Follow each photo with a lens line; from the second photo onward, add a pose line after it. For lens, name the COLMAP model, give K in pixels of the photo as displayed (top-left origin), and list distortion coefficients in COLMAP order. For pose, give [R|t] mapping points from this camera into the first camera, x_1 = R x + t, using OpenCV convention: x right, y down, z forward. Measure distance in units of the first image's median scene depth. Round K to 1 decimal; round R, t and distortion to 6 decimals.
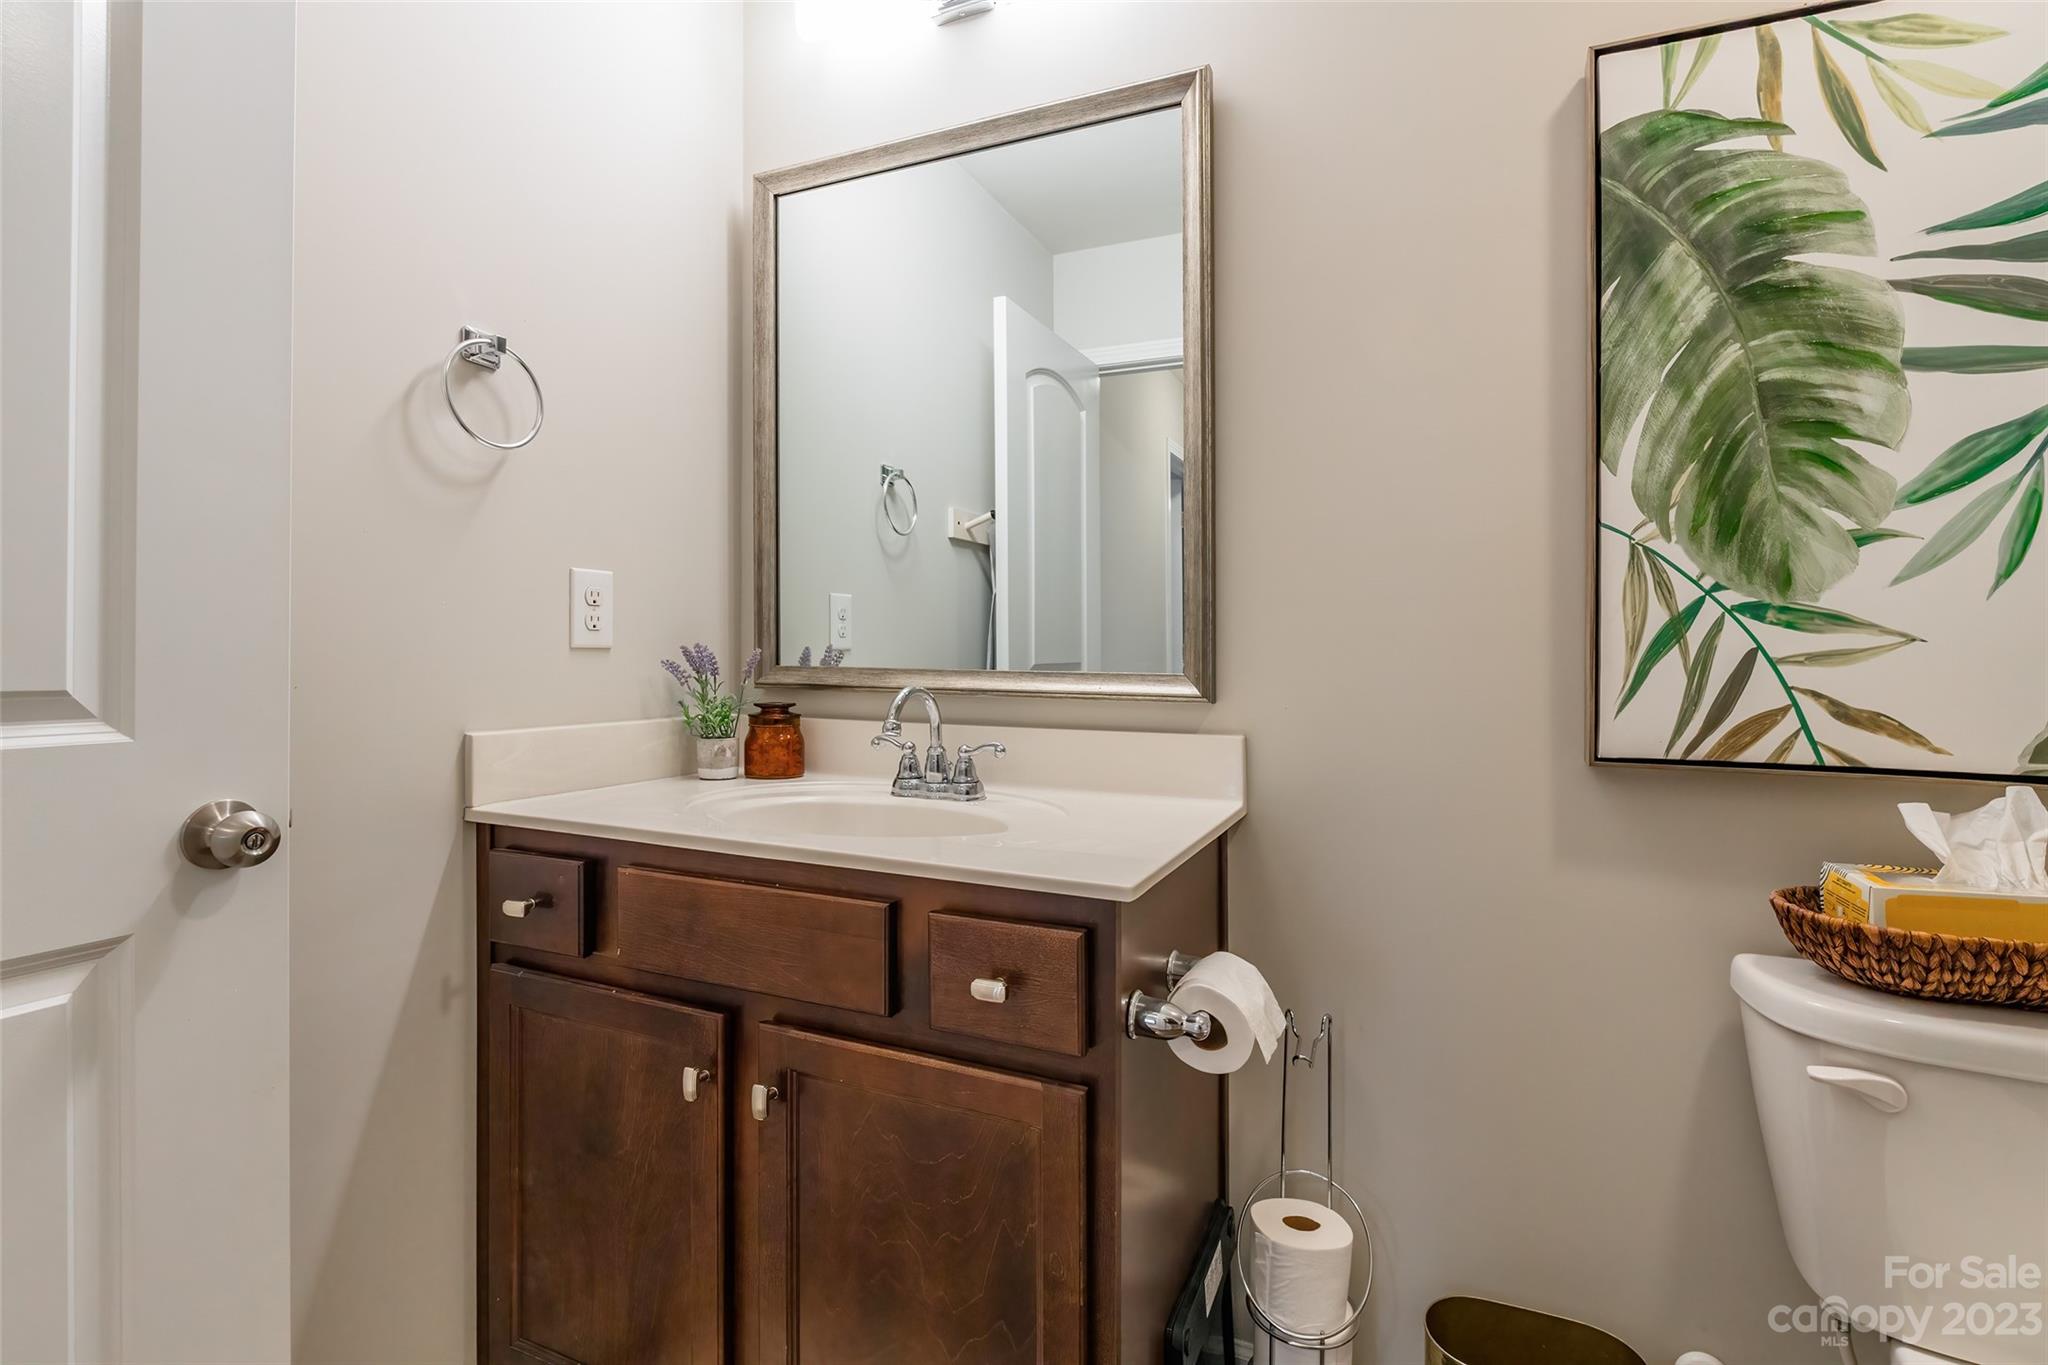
lens RADIAL K [[951.0, 0, 1023.7], [0, 951.0, 639.1], [0, 0, 1]] dist [-0.003301, -0.000451]
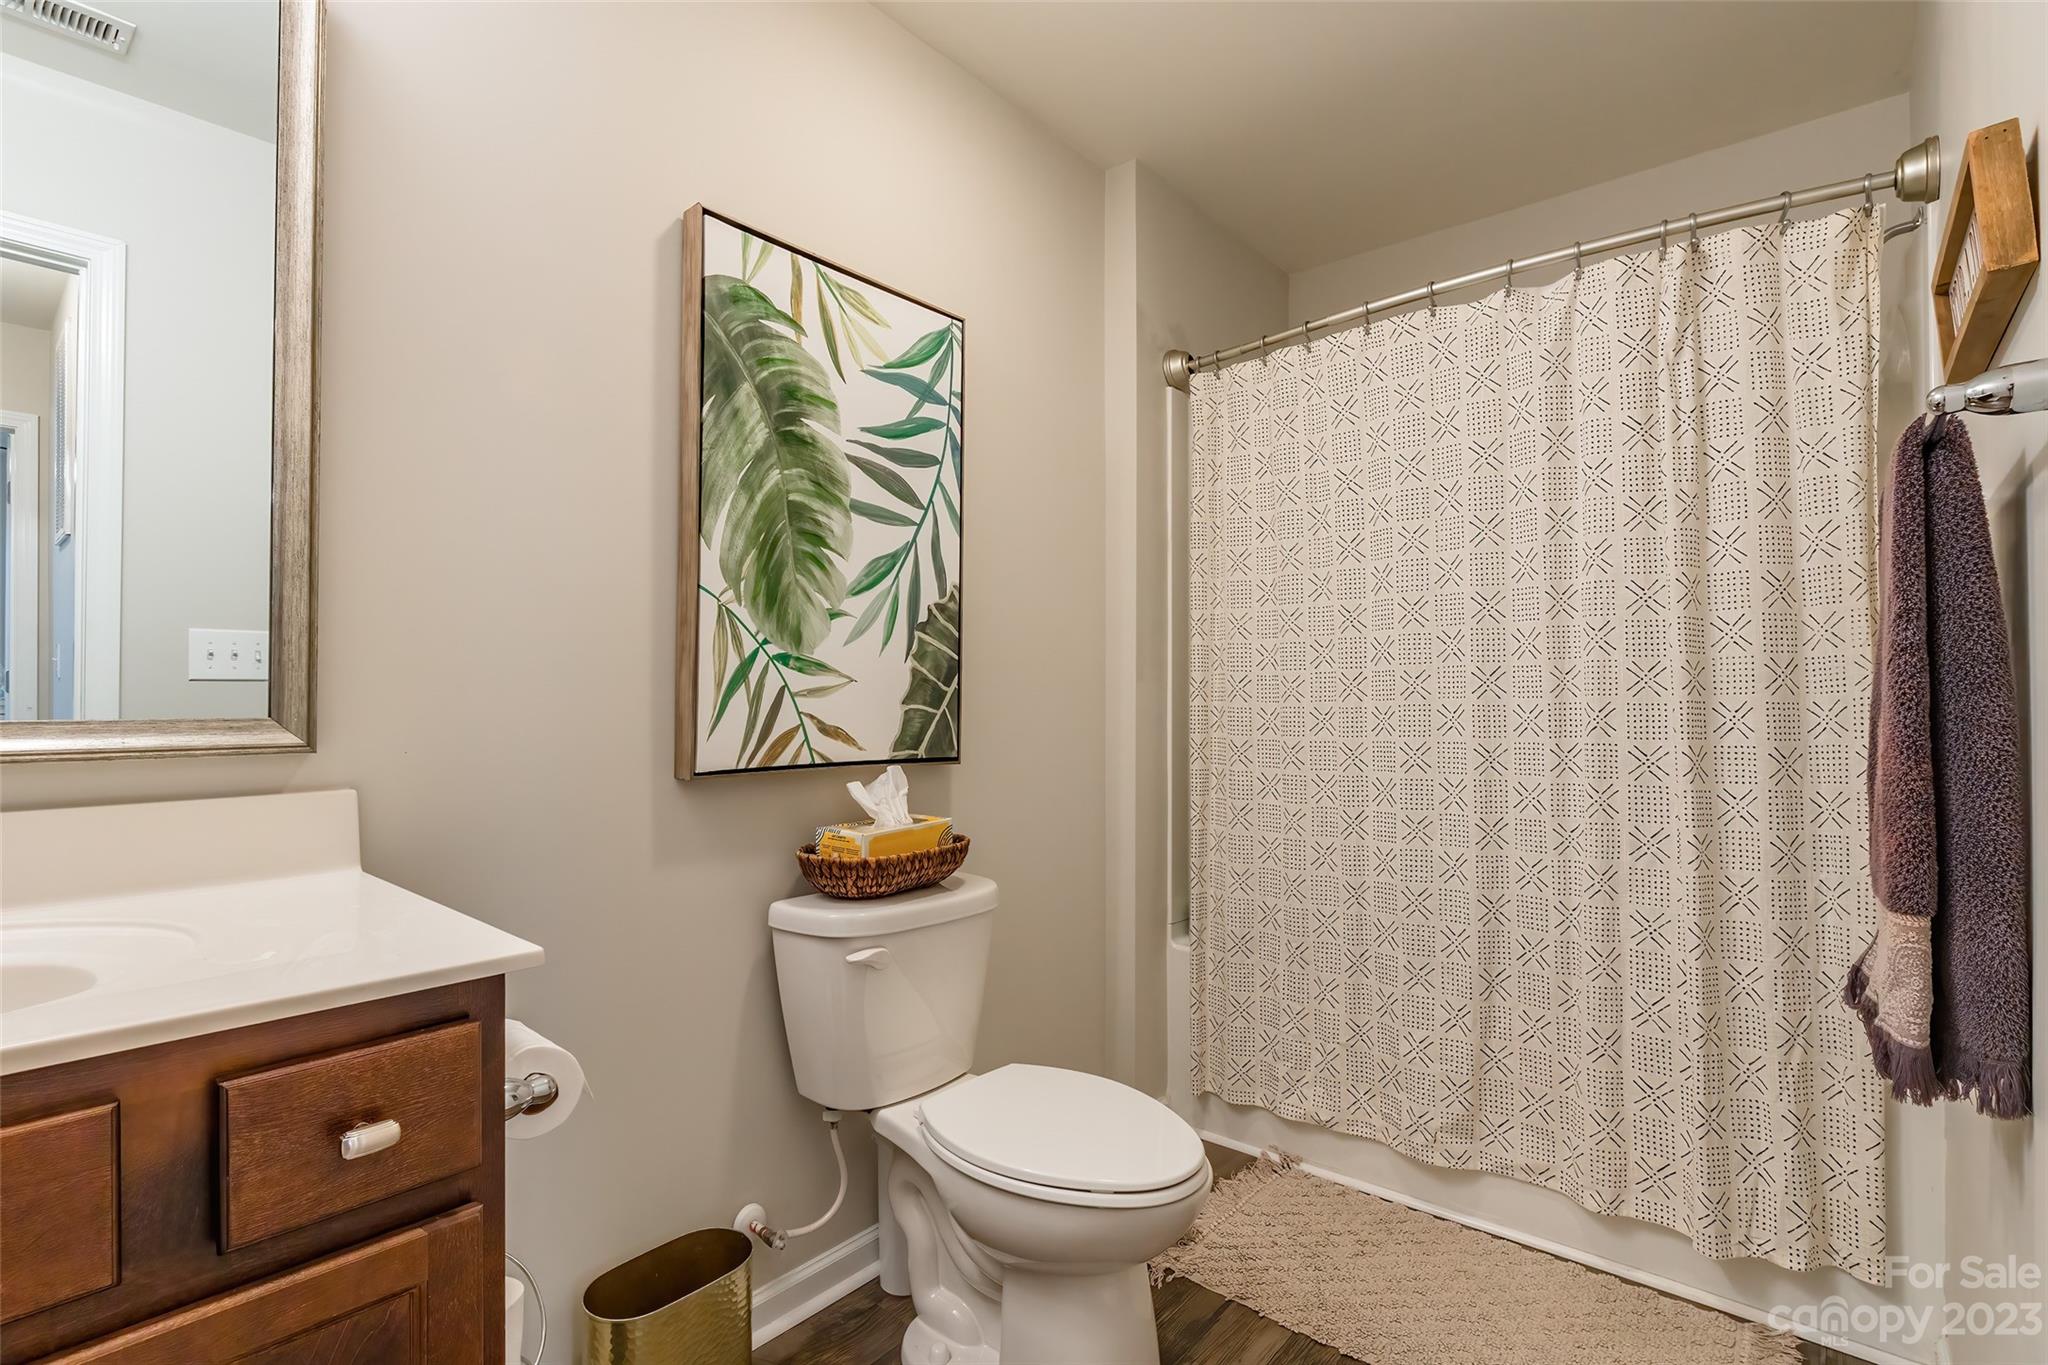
lens RADIAL K [[953.5, 0, 1028.8], [0, 953.5, 672.2], [0, 0, 1]] dist [-0.005728, 0.000018]
pose [[0.295461, 0.013276, 0.955263, -0.488965], [-0.012151, 0.999875, -0.010138, -0.000493], [-0.955278, -0.008612, 0.295585, 0.224345]]
